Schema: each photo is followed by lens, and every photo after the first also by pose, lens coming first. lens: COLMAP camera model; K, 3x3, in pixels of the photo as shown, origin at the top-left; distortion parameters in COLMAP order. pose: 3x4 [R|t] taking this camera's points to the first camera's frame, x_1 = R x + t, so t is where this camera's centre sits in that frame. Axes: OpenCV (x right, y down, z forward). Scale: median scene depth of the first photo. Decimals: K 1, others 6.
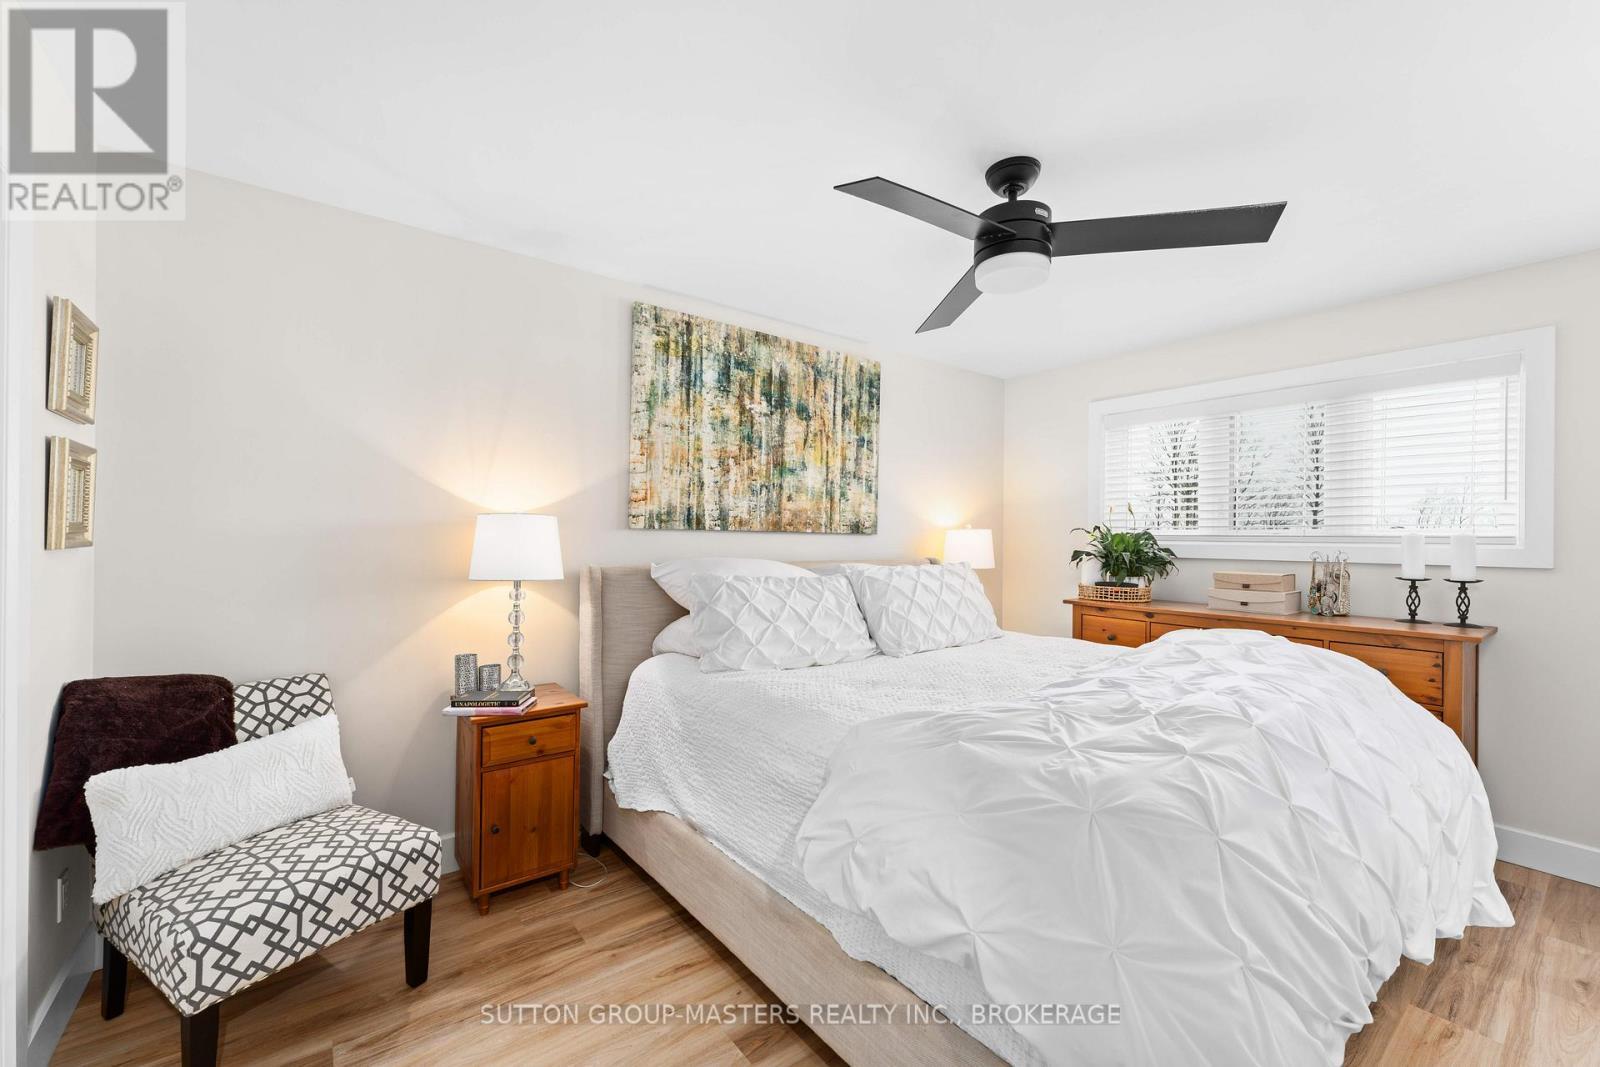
lens RADIAL K [[646.2, 0, 800.2], [0, 646.2, 535.9], [0, 0, 1]] dist [0.001888, 0.000141]
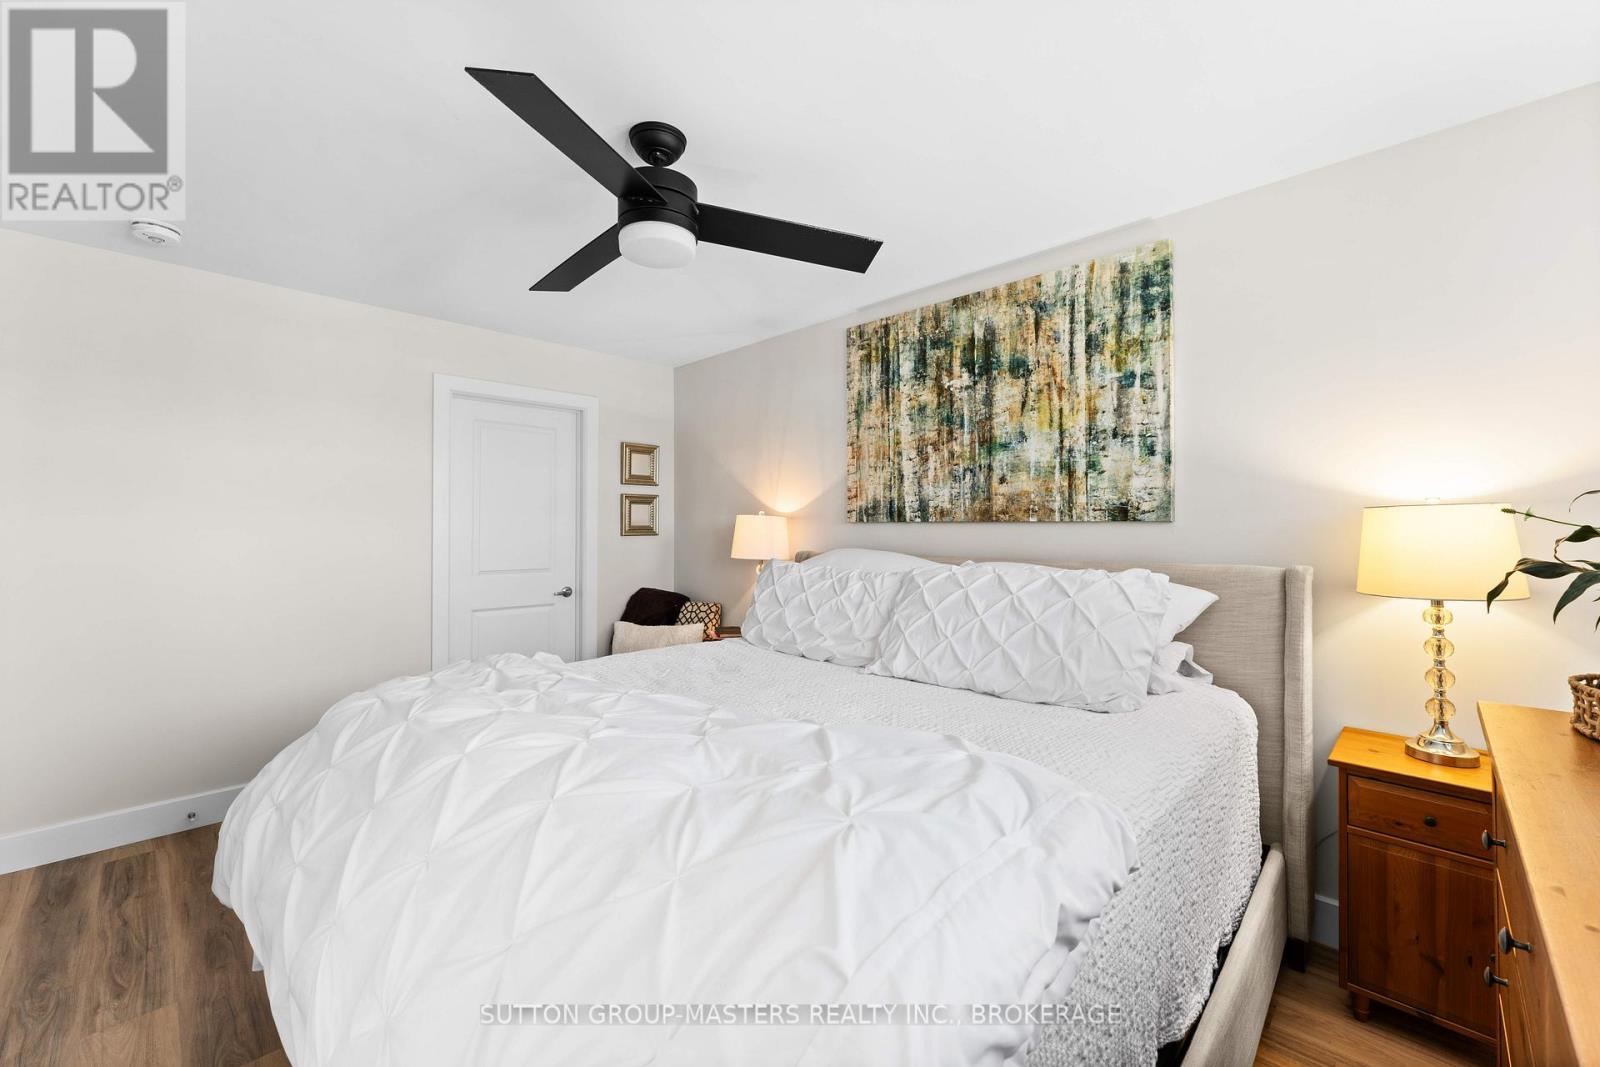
lens RADIAL K [[646.2, 0, 802.1], [0, 646.2, 523.0], [0, 0, 1]] dist [0.001888, 0.000141]
pose [[0.133722, -0.019017, -0.990836, 0.768179], [0.003748, 0.999818, -0.018683, 0.010025], [0.991012, -0.001215, 0.133769, 0.656536]]
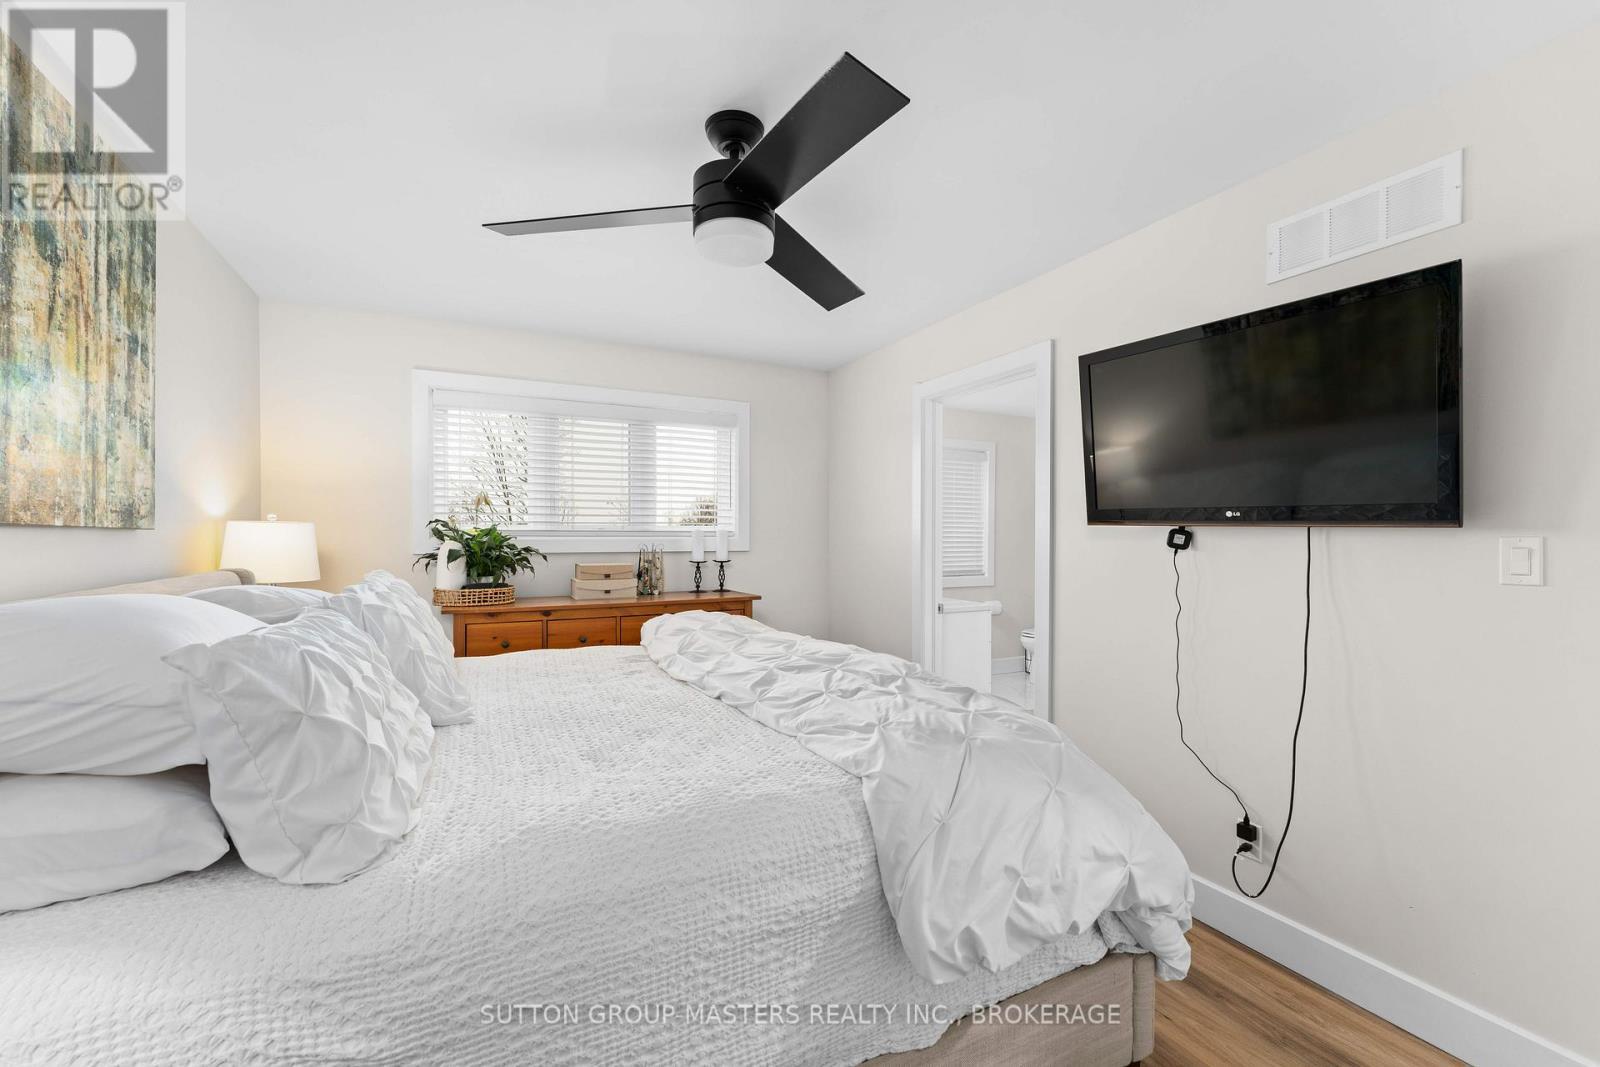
lens RADIAL K [[646.2, 0, 795.2], [0, 646.2, 543.8], [0, 0, 1]] dist [0.001888, 0.000141]
pose [[0.189655, -0.022799, 0.981586, -0.334732], [-0.001708, 0.999721, 0.023550, -0.004901], [-0.981849, -0.006143, 0.189563, 0.452430]]
